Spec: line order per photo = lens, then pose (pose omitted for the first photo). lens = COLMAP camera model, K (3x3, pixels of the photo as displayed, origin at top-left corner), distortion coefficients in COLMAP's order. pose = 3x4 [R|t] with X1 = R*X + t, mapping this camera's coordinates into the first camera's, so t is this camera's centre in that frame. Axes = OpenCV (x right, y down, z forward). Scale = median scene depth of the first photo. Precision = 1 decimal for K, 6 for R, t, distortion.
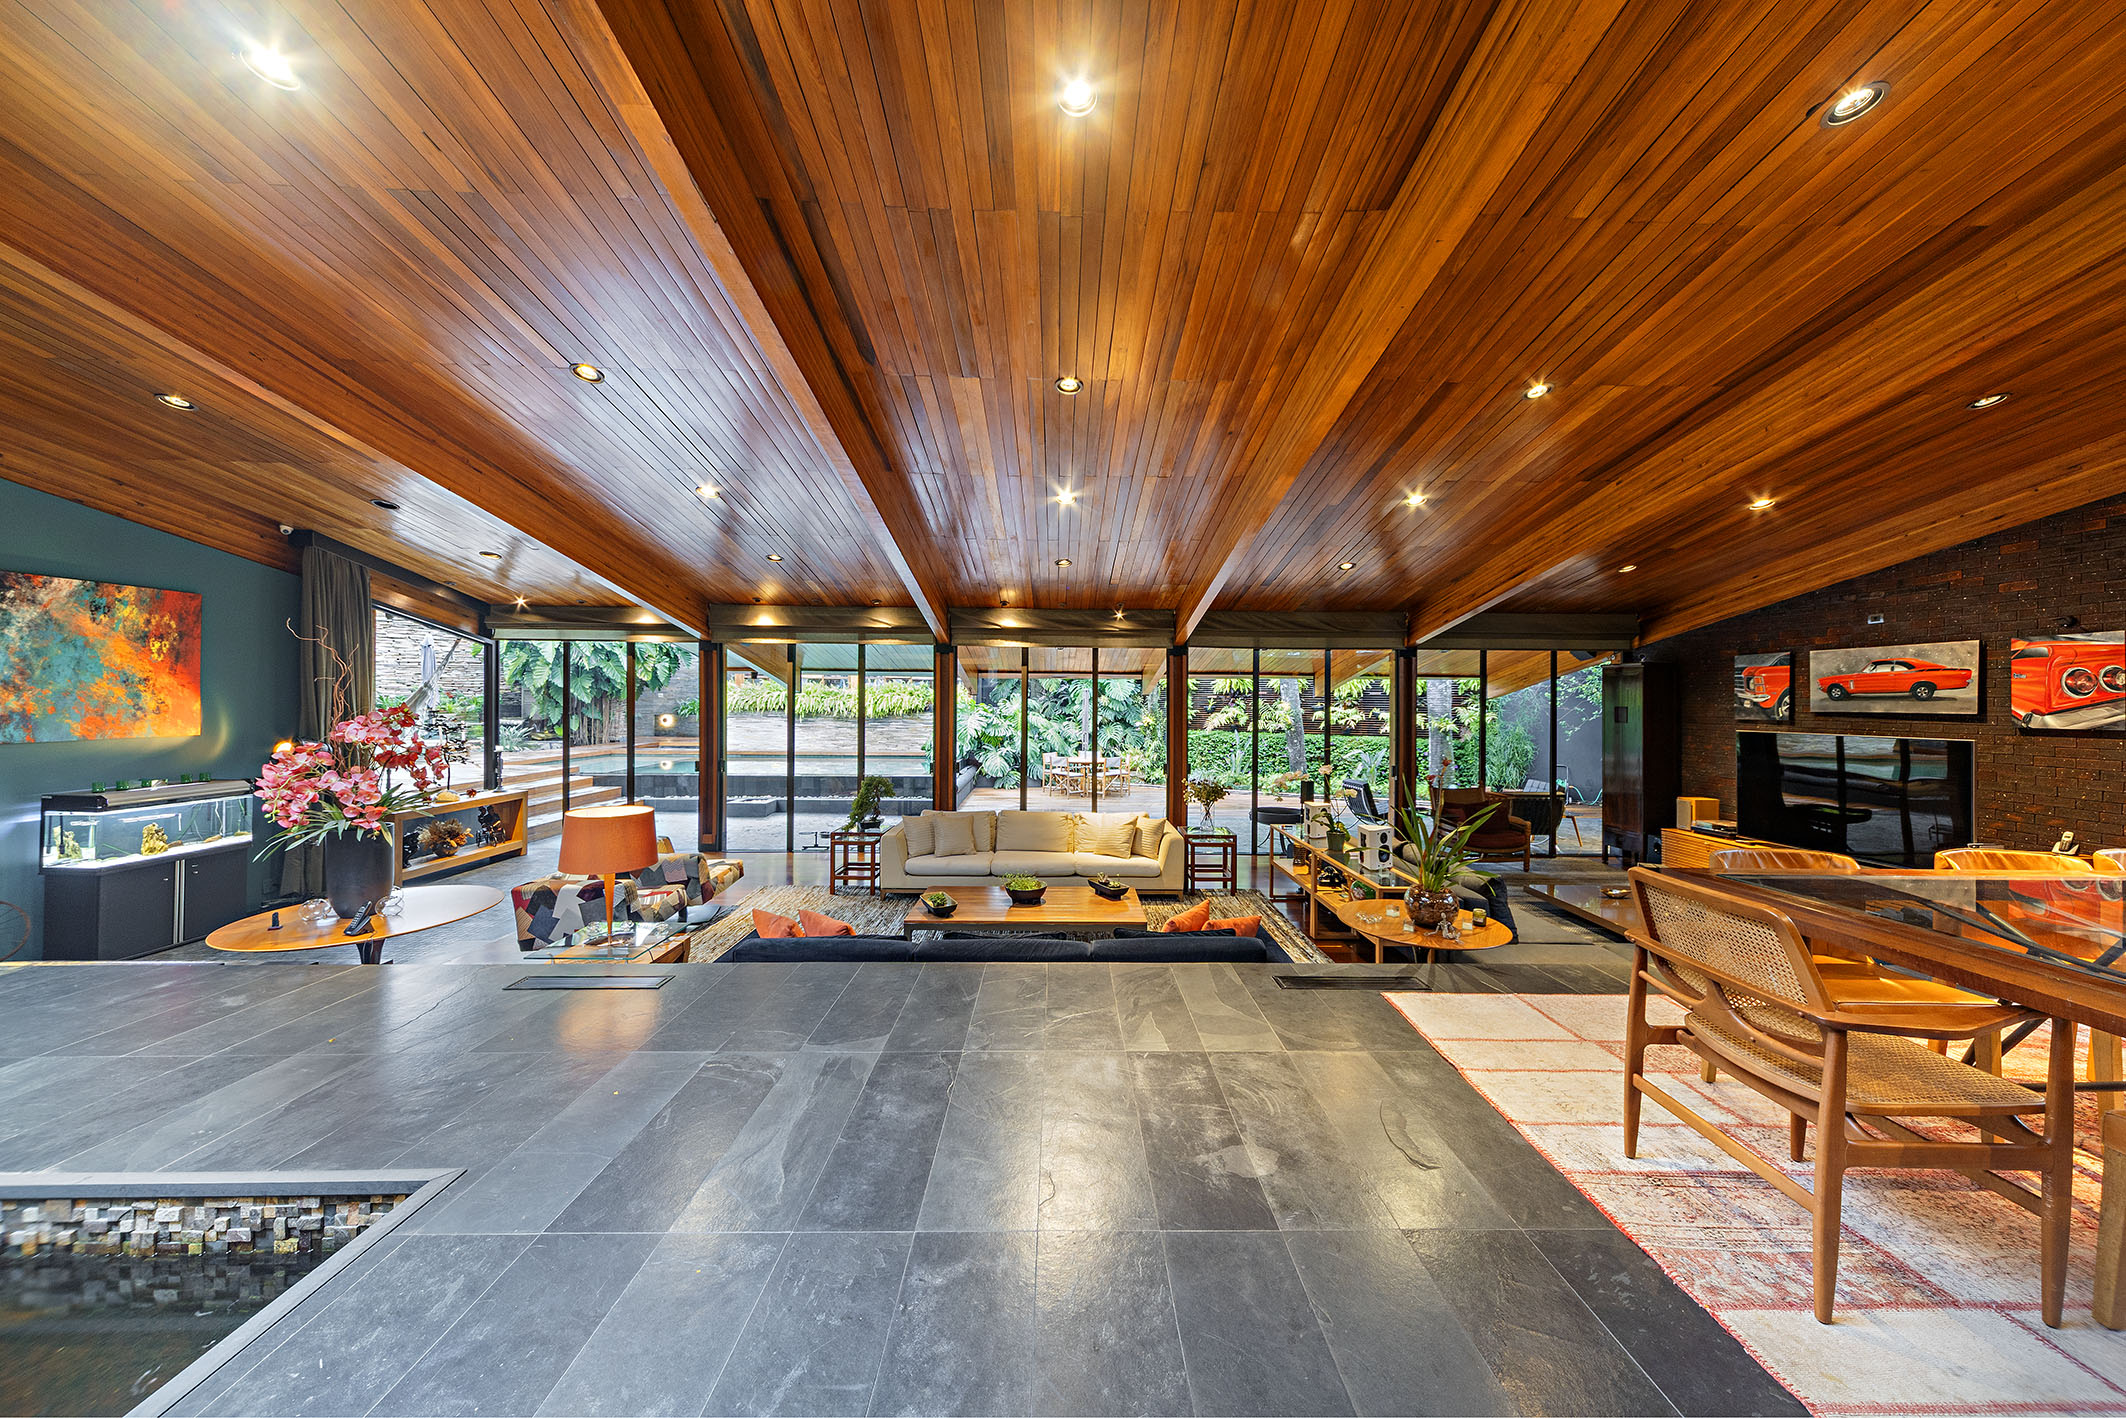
lens RADIAL K [[730.8, 0, 1069.0], [0, 730.8, 701.2], [0, 0, 1]] dist [0.001861, 0.000391]
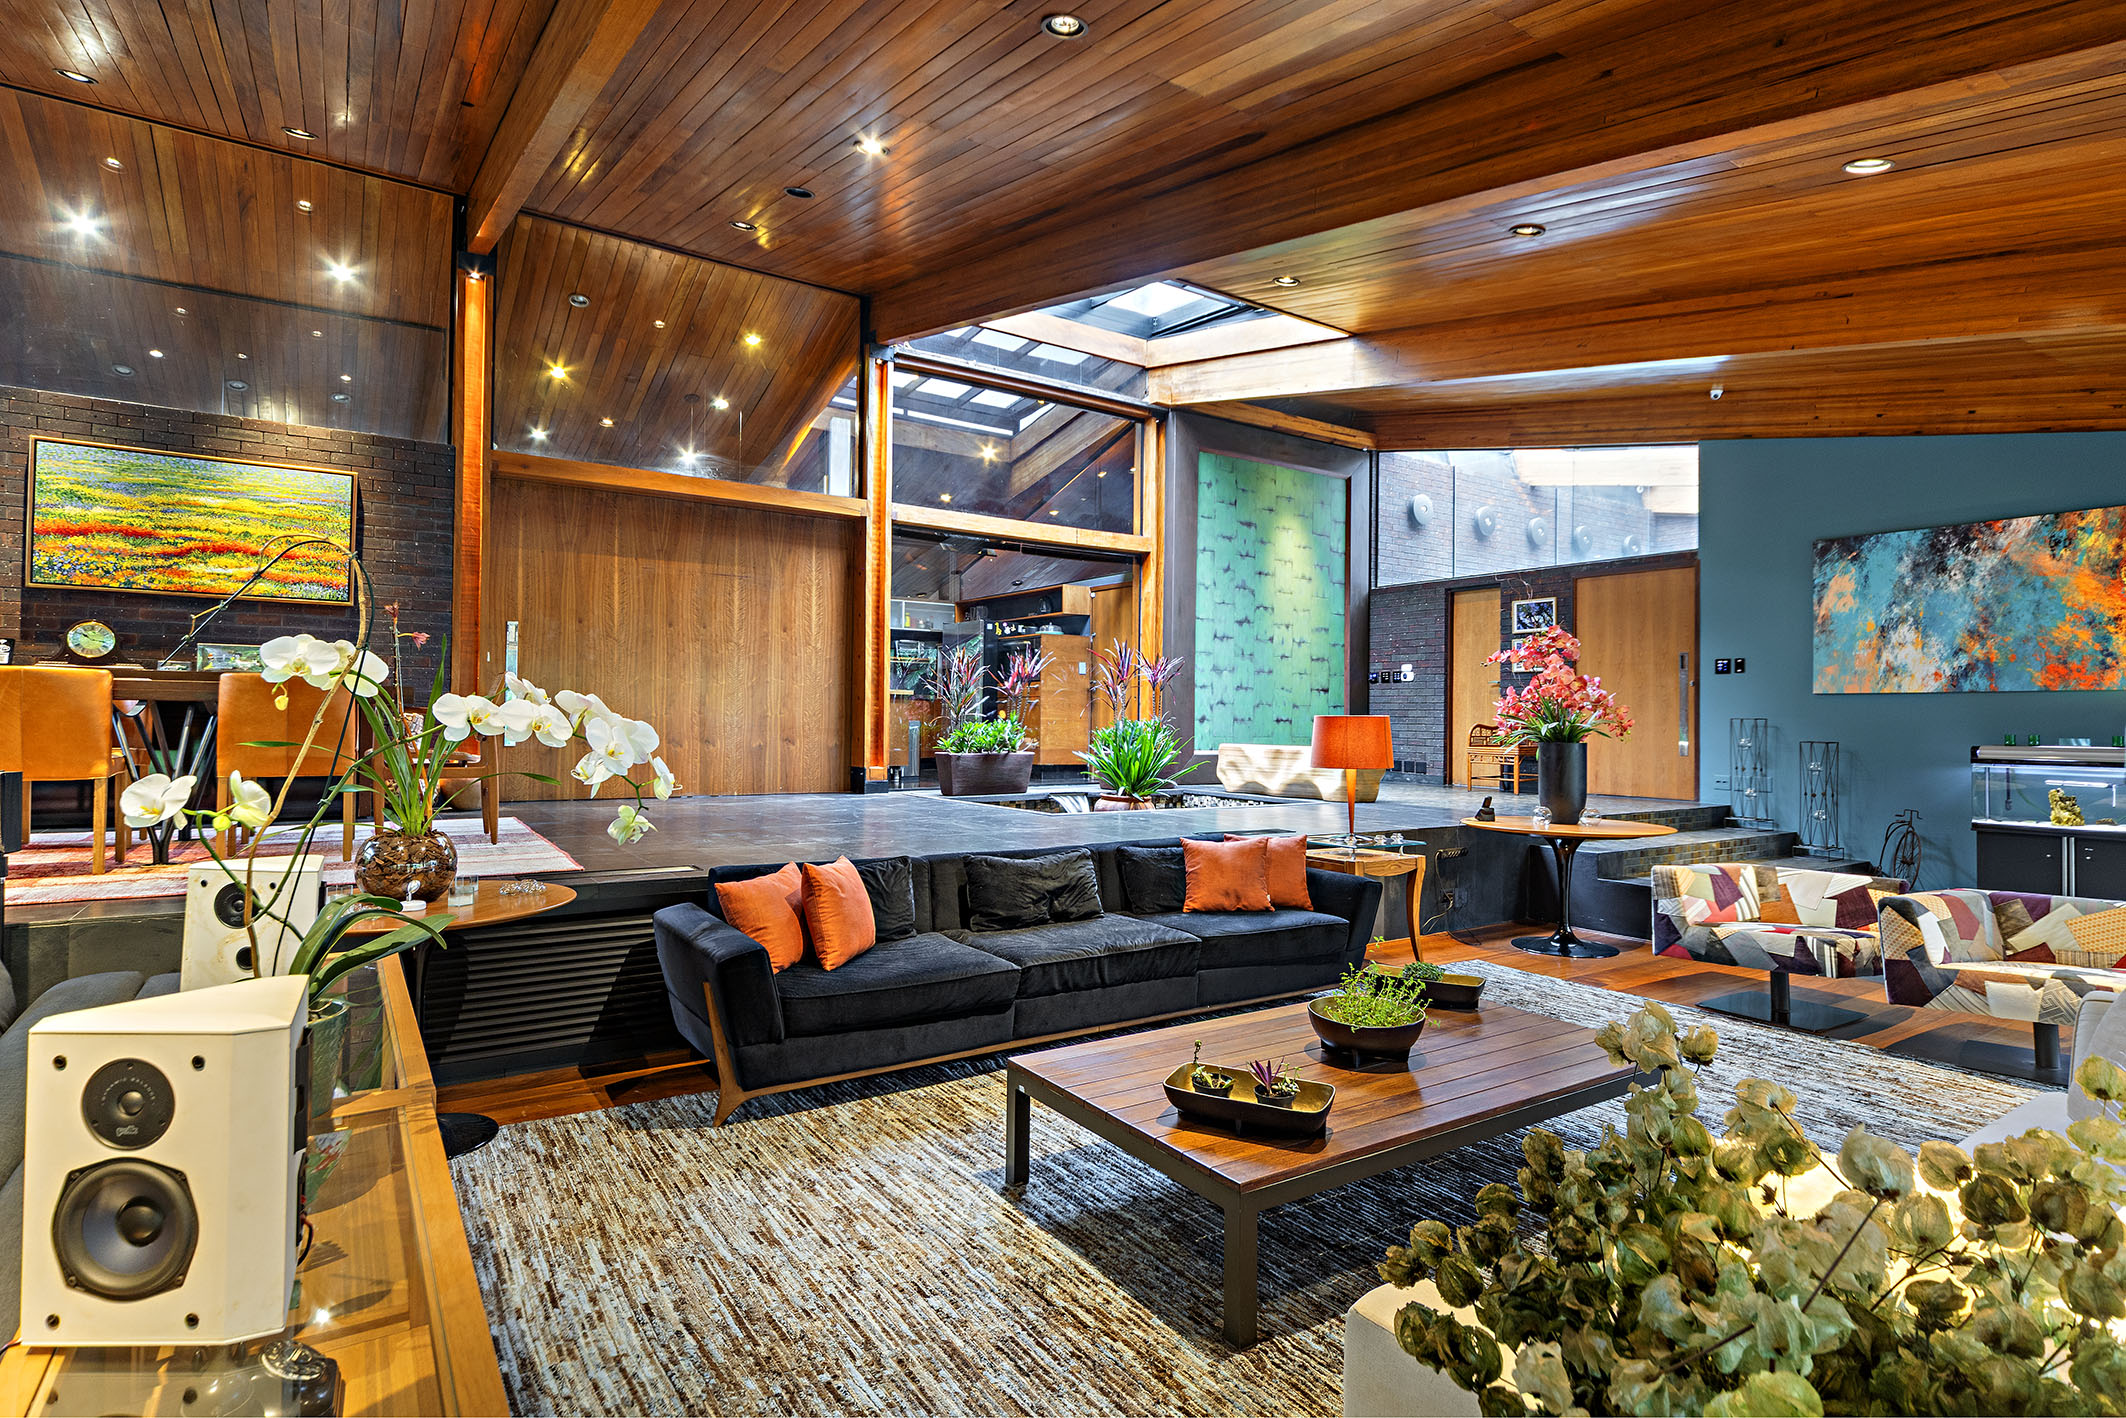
lens RADIAL K [[1090.7, 0, 1085.4], [0, 1090.7, 710.2], [0, 0, 1]] dist [-0.001764, -0.002065]
pose [[-0.836467, -0.023070, -0.547532, 0.315758], [-0.022481, 0.999717, -0.007778, 0.093646], [0.547557, 0.005804, -0.836749, 1.202450]]
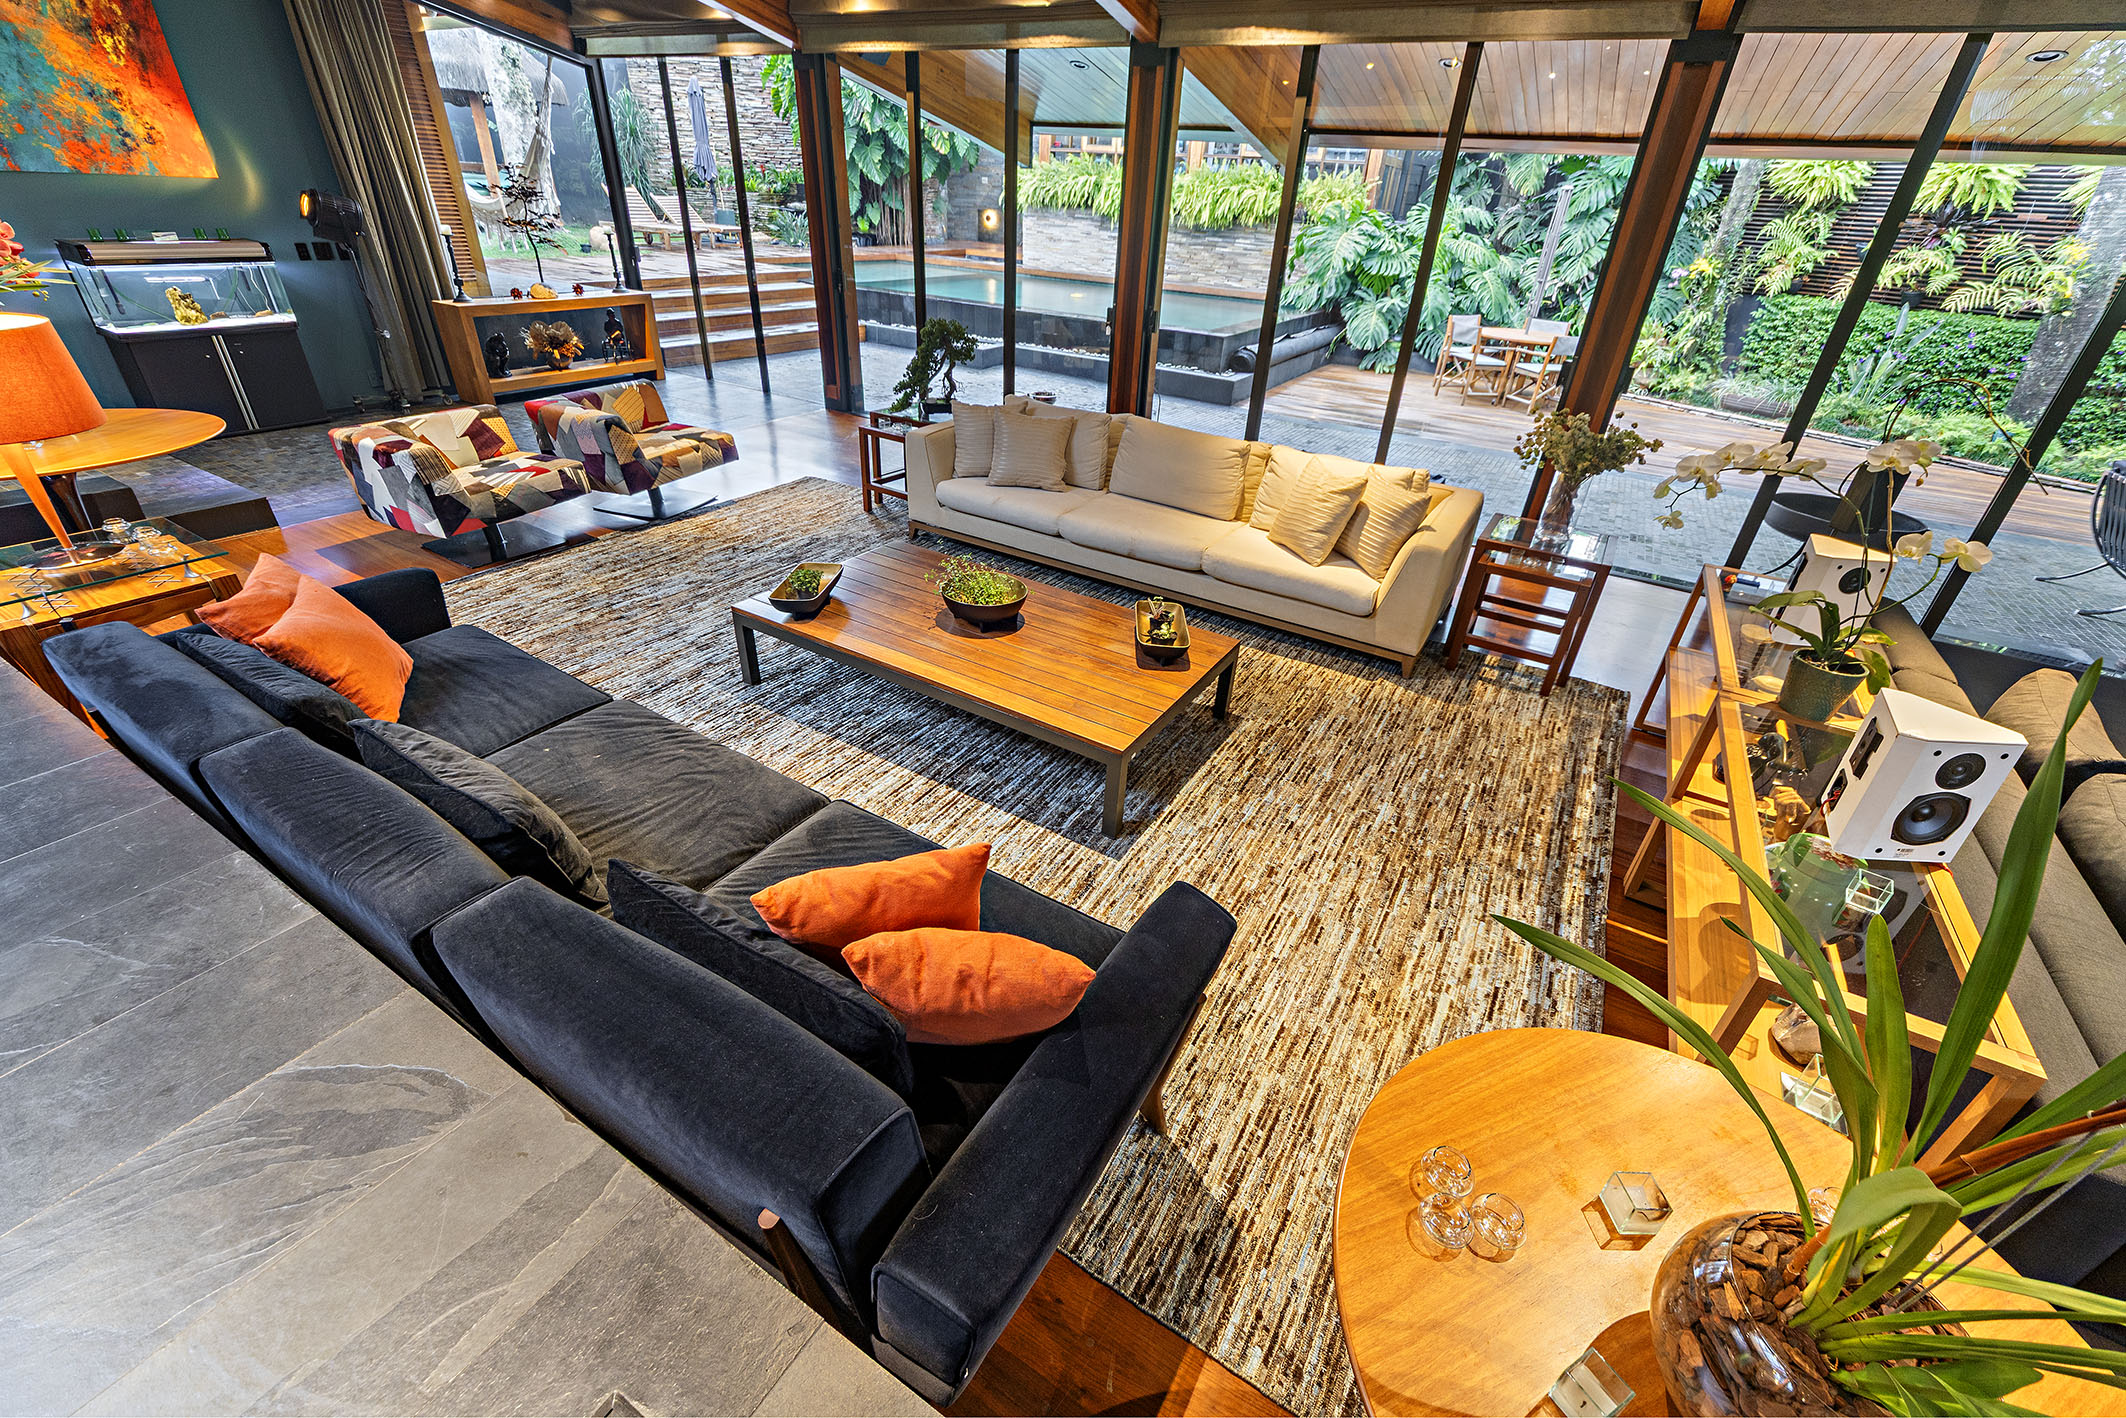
lens RADIAL K [[869.6, 0, 1074.9], [0, 869.6, 698.2], [0, 0, 1]] dist [0.002475, -0.000791]
pose [[0.848317, 0.297130, -0.438259, 0.234711], [-0.048238, 0.867631, 0.494864, 0.020728], [0.527286, -0.398661, 0.750359, 0.491703]]
